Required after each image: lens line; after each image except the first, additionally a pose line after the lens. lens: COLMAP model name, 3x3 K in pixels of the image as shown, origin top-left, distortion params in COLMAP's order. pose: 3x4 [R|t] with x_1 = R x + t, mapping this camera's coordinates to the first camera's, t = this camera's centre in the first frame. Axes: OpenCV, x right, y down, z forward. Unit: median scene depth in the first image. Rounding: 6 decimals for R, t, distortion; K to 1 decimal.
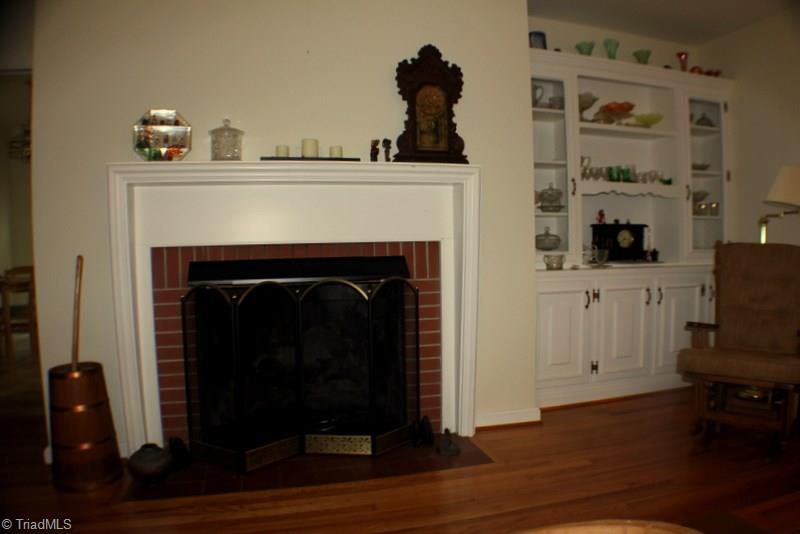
lens RADIAL K [[564.0, 0, 400.4], [0, 564.0, 251.5], [0, 0, 1]] dist [-0.241941, 0.081635]
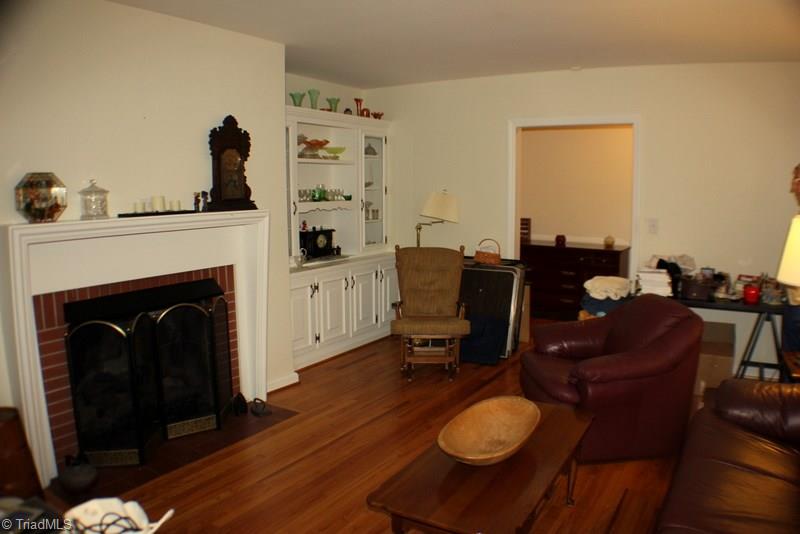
lens RADIAL K [[580.2, 0, 400.0], [0, 580.2, 267.0], [0, 0, 1]] dist [-0.231347, 0.000210]
pose [[0.737087, -0.088558, 0.669971, -0.559178], [0.016795, 0.993471, 0.112841, -0.160414], [-0.675589, -0.071921, 0.733762, -0.269056]]
